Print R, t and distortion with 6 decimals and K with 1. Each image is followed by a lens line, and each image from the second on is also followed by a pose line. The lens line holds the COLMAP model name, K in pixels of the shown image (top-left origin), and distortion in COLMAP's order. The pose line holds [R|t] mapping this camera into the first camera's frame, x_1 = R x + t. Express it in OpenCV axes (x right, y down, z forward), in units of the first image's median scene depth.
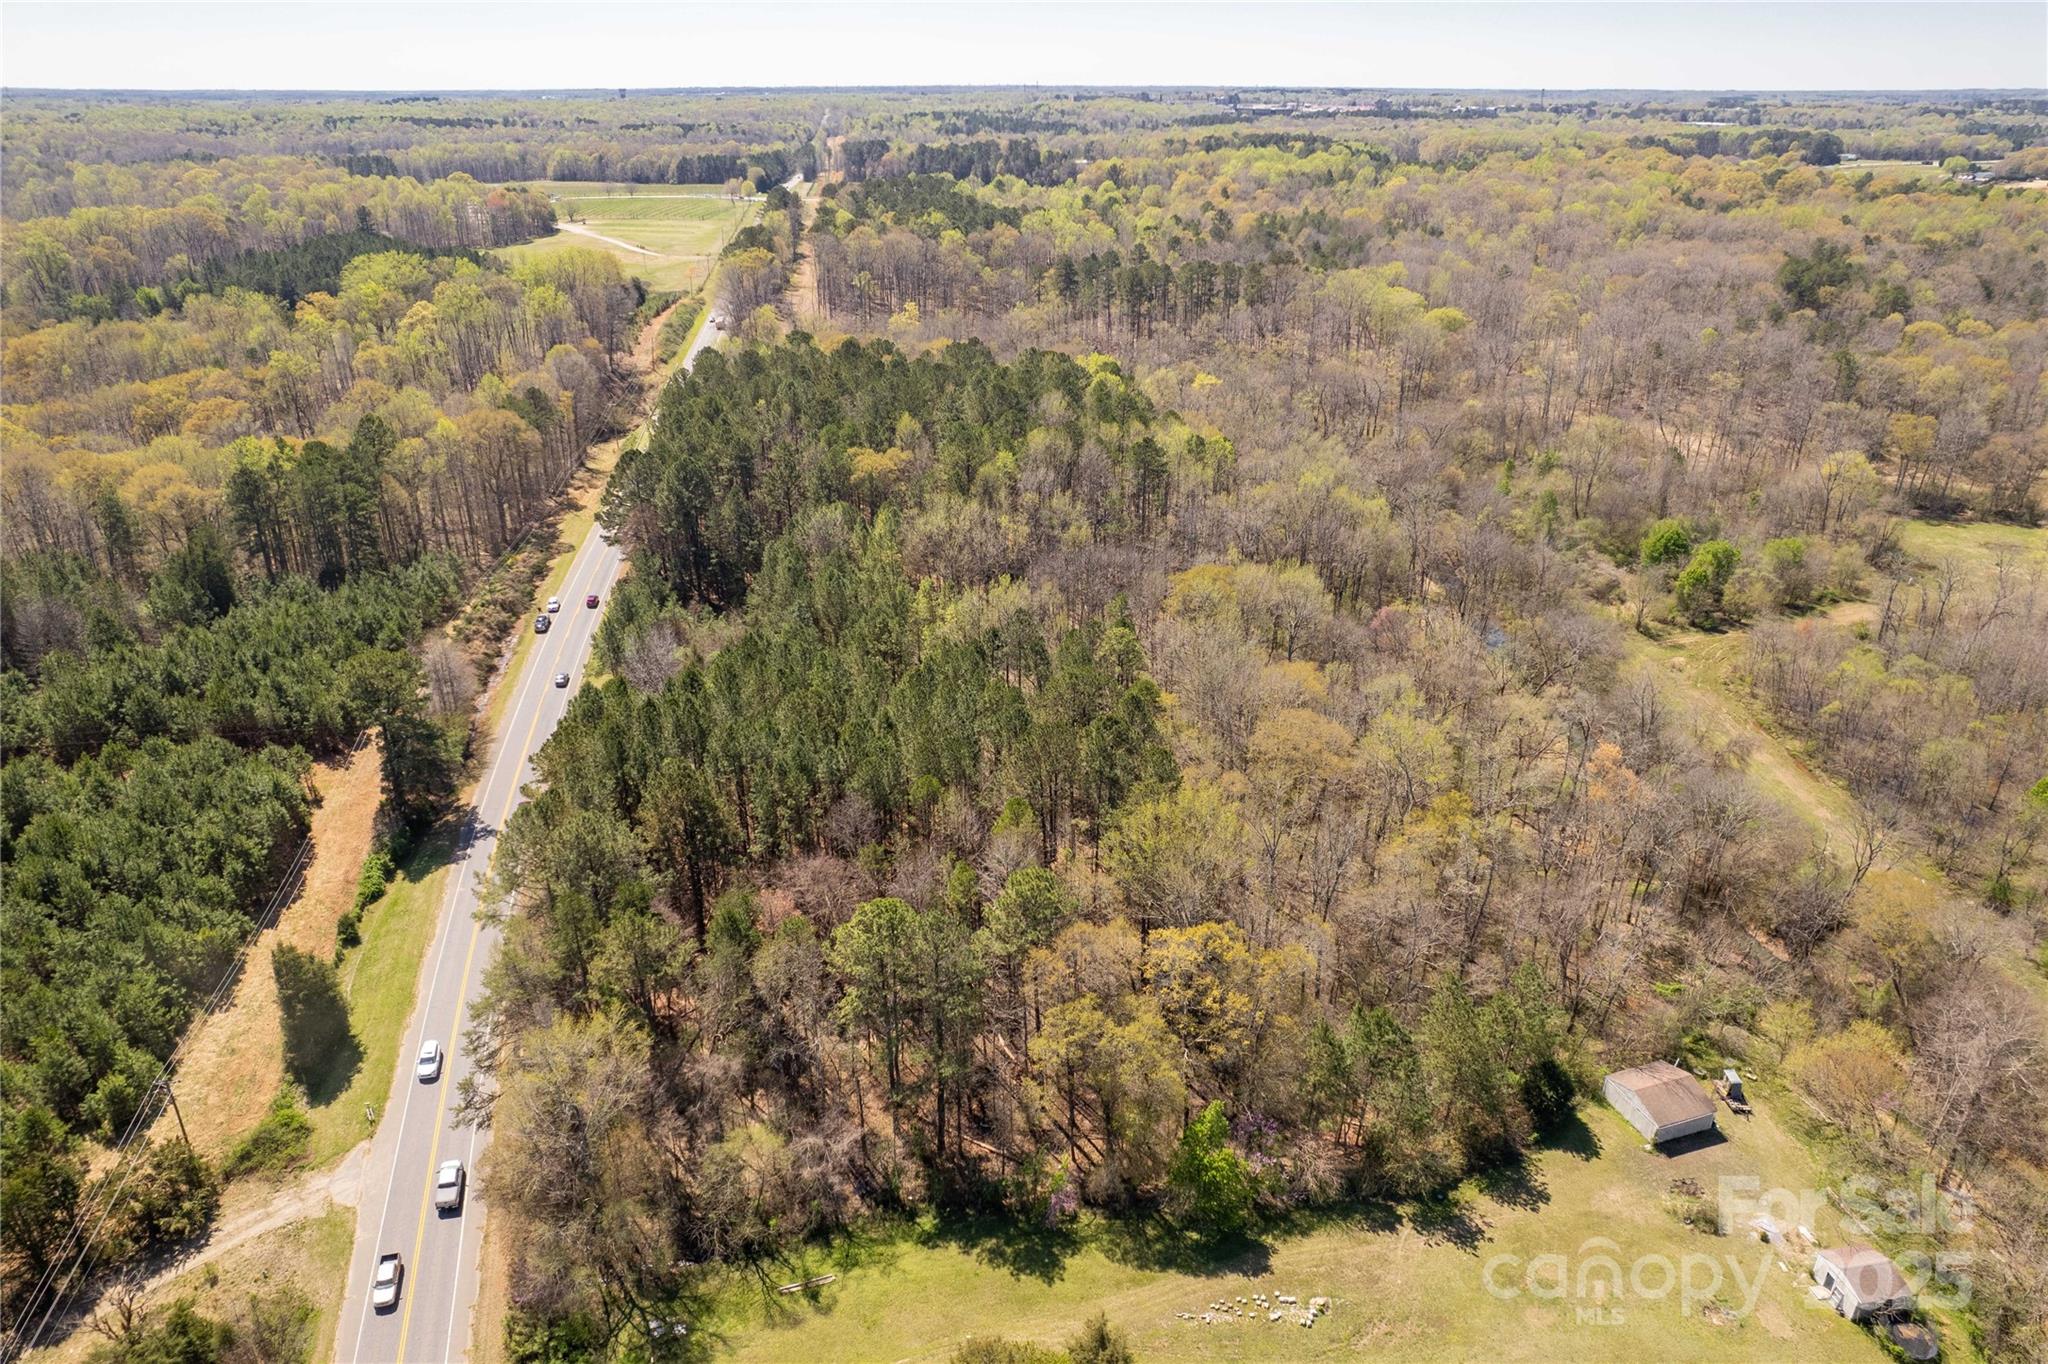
lens RADIAL K [[1304.6, 0, 1048.0], [0, 1304.6, 682.5], [0, 0, 1]] dist [-0.078057, 0.089334]
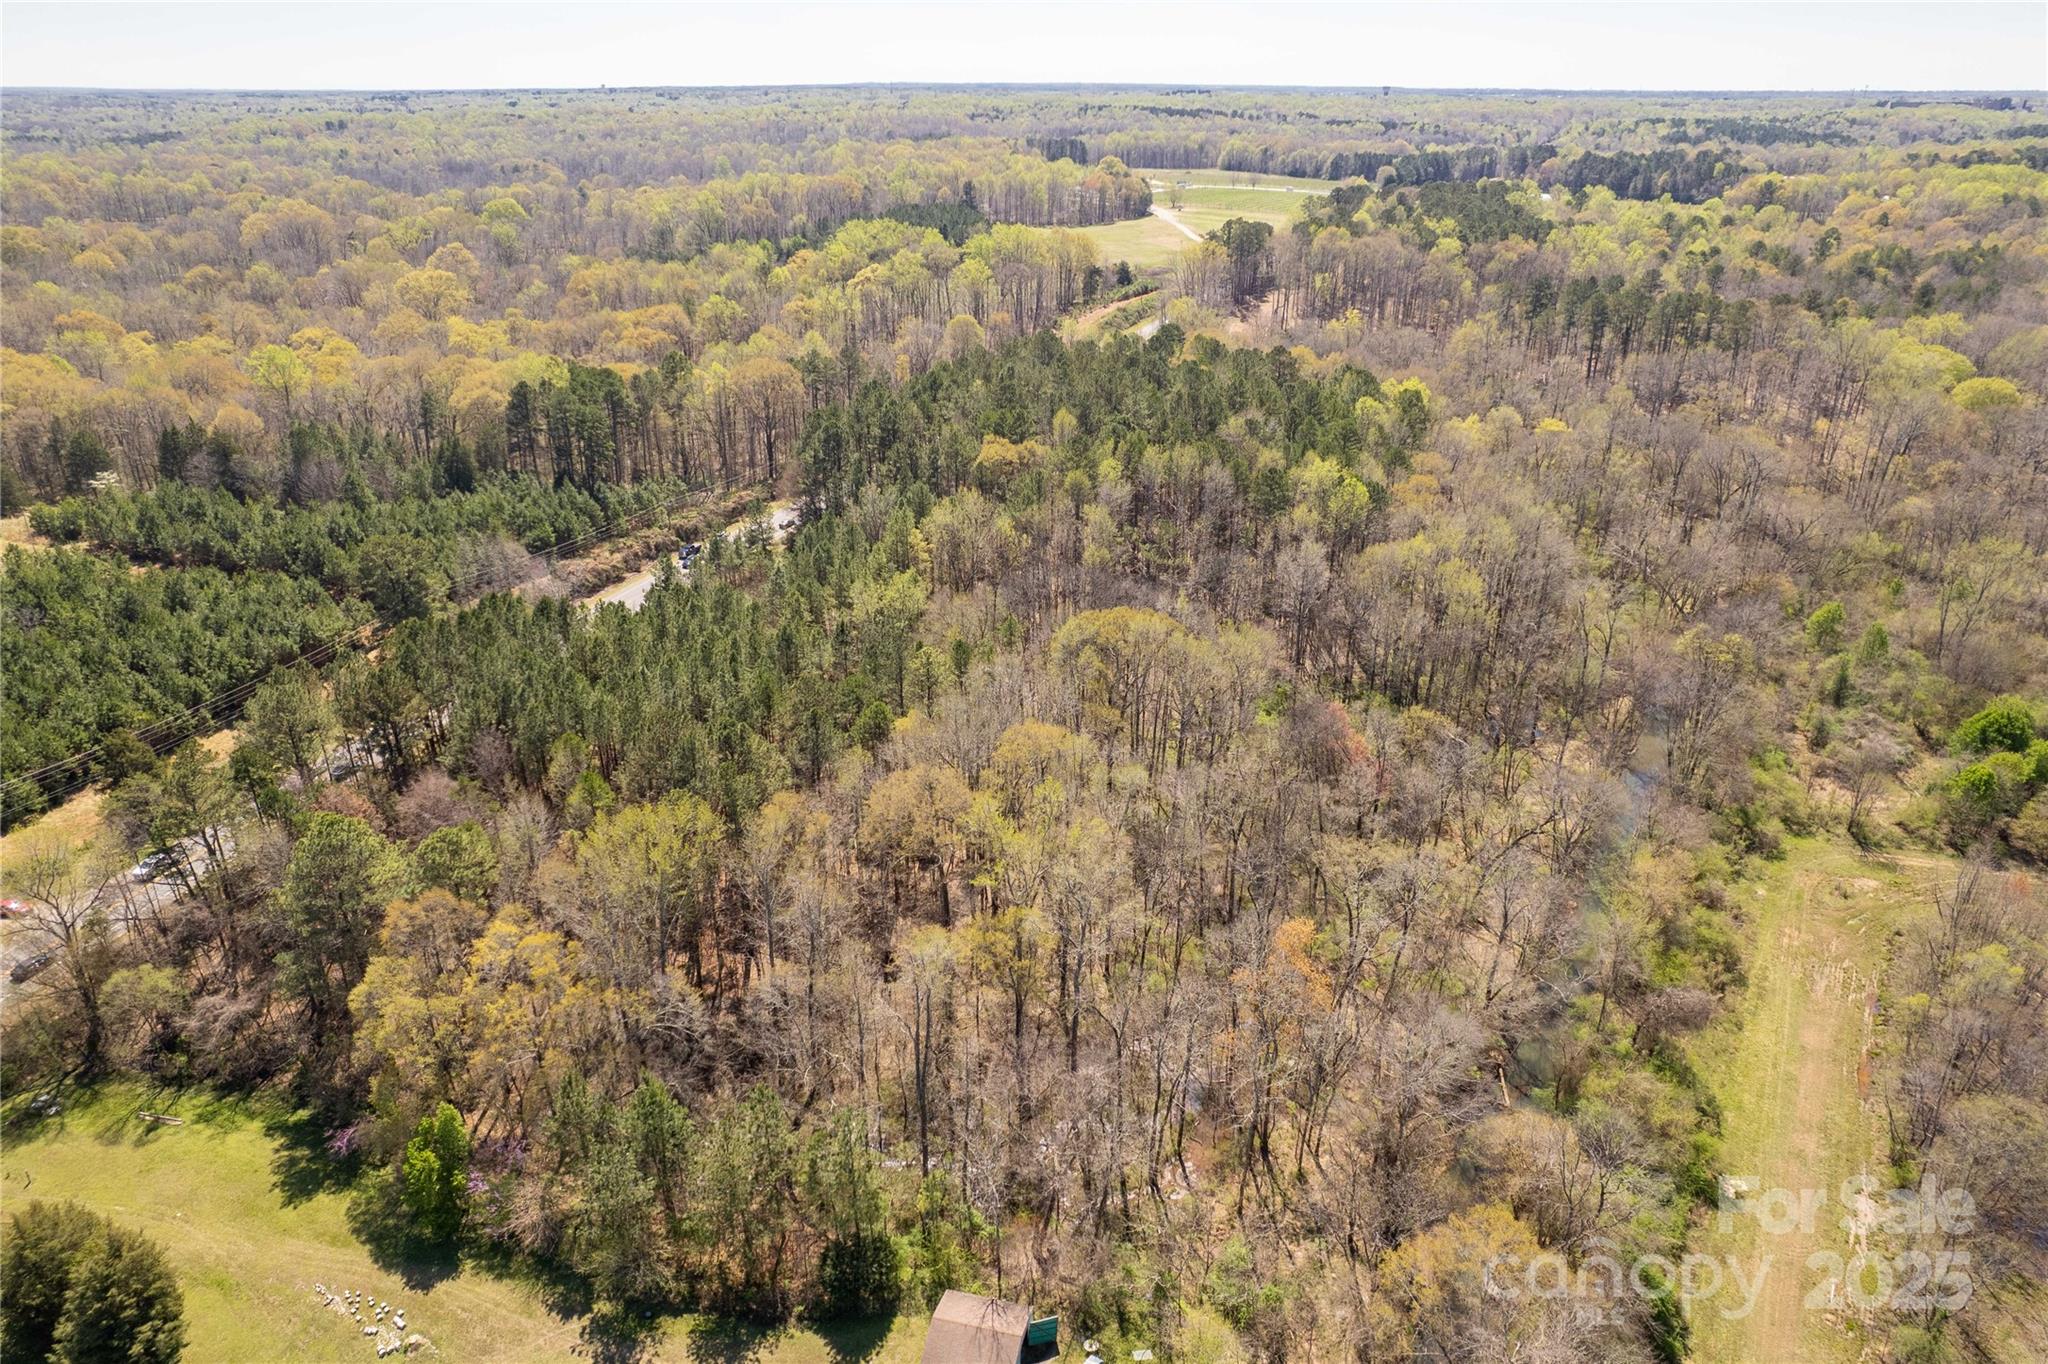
lens RADIAL K [[1304.6, 0, 1048.0], [0, 1304.6, 682.5], [0, 0, 1]] dist [-0.078057, 0.089334]
pose [[0.851565, 0.230729, -0.470745, 0.449219], [-0.230323, 0.971298, 0.059421, -0.076021], [0.470944, 0.057823, 0.880266, 0.165448]]
